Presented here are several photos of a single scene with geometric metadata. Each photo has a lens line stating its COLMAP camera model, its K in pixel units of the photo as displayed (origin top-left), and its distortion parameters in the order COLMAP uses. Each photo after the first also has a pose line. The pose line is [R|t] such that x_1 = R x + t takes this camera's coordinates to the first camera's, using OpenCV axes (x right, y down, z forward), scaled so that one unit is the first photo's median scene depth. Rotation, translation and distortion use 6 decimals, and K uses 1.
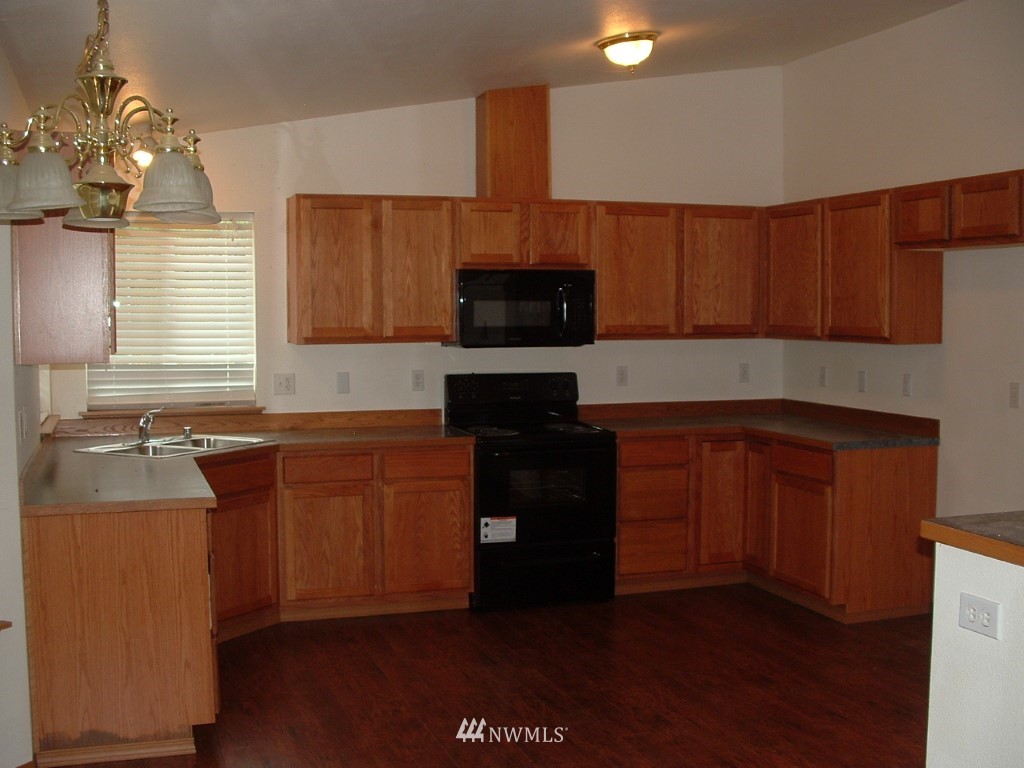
lens RADIAL K [[1259.8, 0, 511.4], [0, 1259.8, 384.9], [0, 0, 1]] dist [-0.087911, 0.000000]
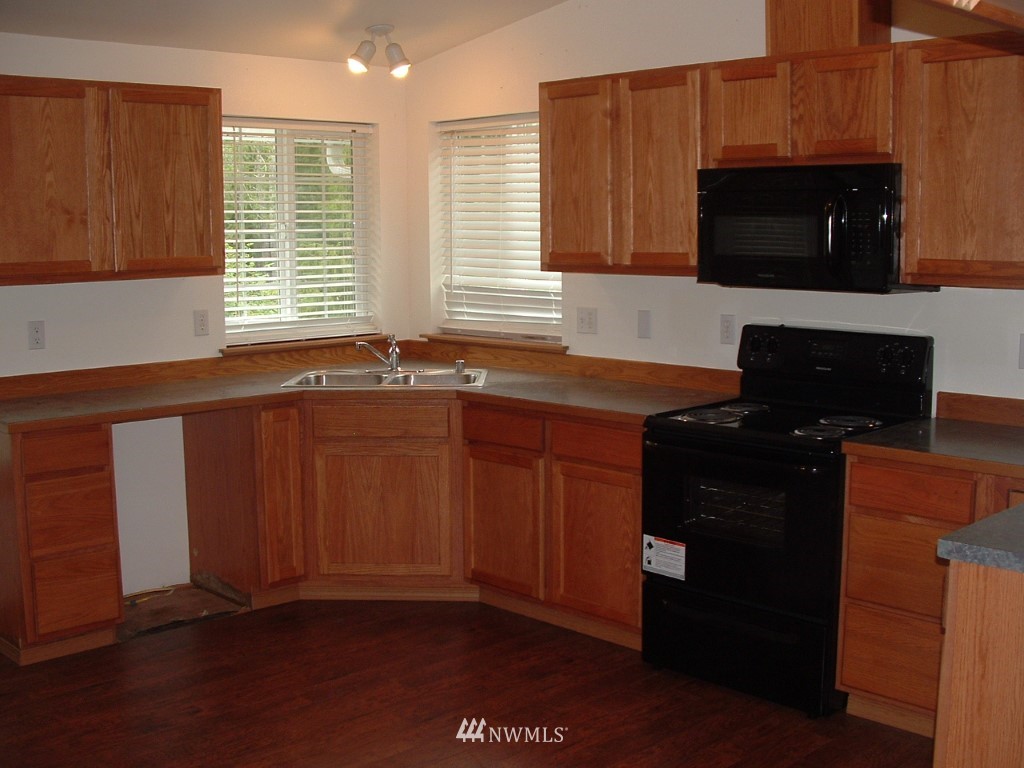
lens RADIAL K [[1259.8, 0, 511.8], [0, 1259.8, 383.4], [0, 0, 1]] dist [-0.087911, 0.000000]
pose [[0.430258, 0.116947, -0.895098, 0.533091], [-0.044669, 0.993116, 0.108281, -0.046269], [0.901600, -0.006605, 0.432520, 0.613598]]
